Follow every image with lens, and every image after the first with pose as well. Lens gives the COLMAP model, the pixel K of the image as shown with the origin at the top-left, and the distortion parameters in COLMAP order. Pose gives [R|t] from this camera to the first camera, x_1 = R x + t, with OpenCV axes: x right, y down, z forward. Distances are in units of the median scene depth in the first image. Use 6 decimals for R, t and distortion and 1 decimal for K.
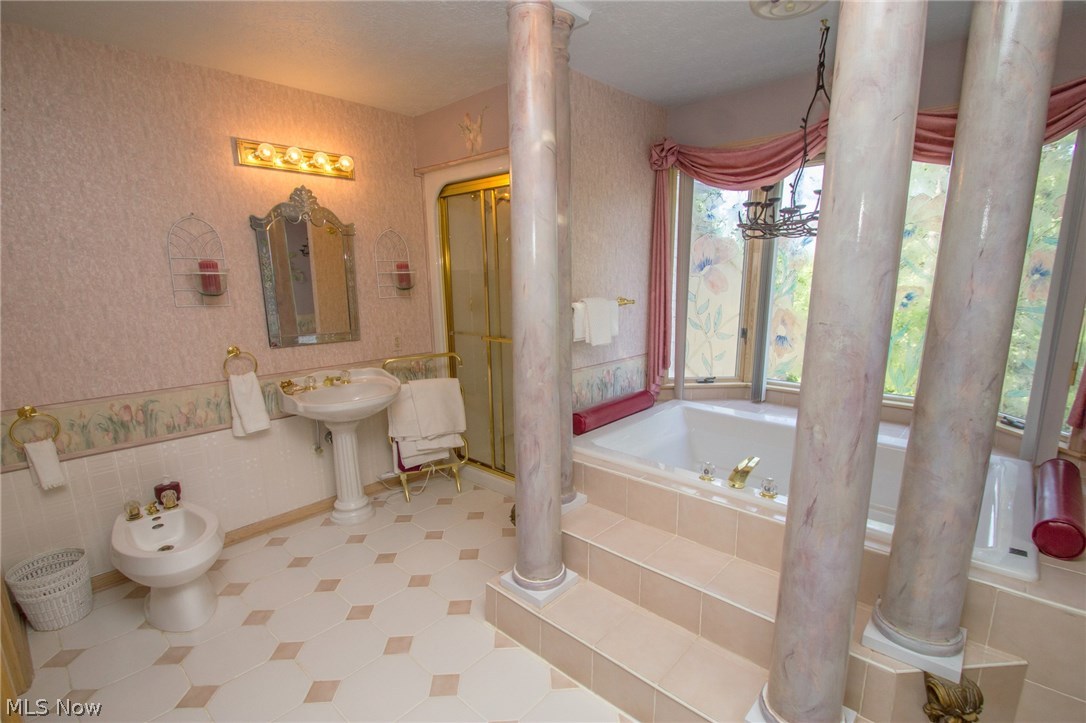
lens RADIAL K [[515.2, 0, 553.8], [0, 515.2, 385.7], [0, 0, 1]] dist [0.014427, -0.019494]
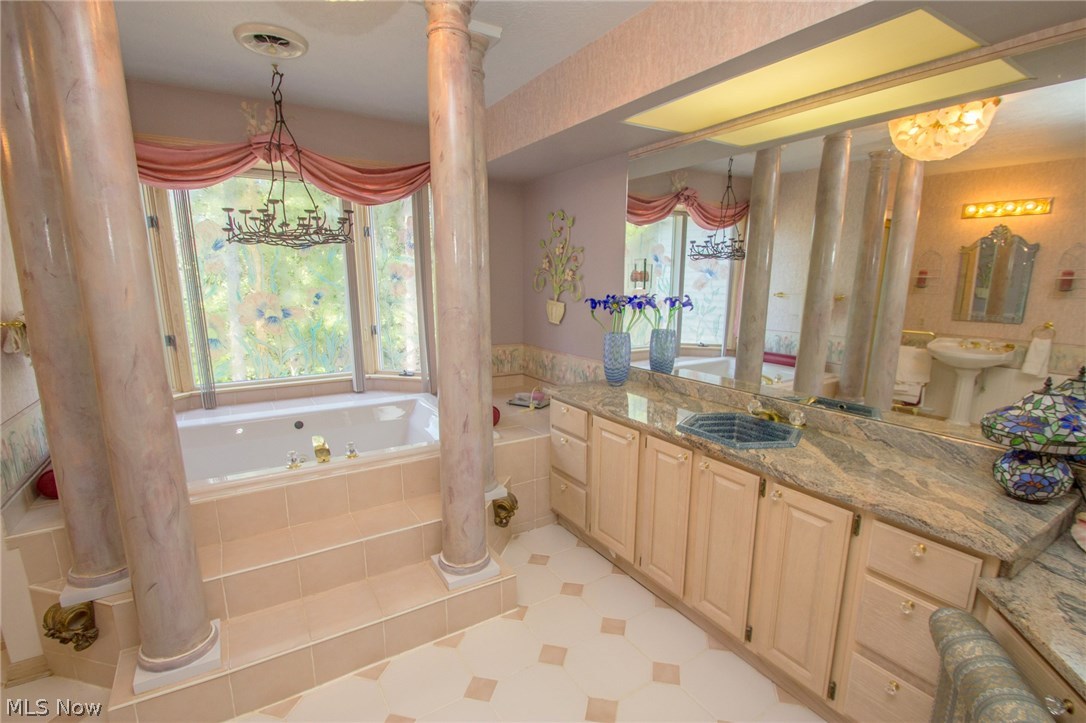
lens RADIAL K [[515.2, 0, 553.8], [0, 515.2, 385.7], [0, 0, 1]] dist [0.014427, -0.019494]
pose [[0.250699, -0.190224, 0.949192, -0.600580], [0.199639, 0.969587, 0.141583, -0.029641], [-0.947256, 0.154001, 0.281051, 0.165048]]
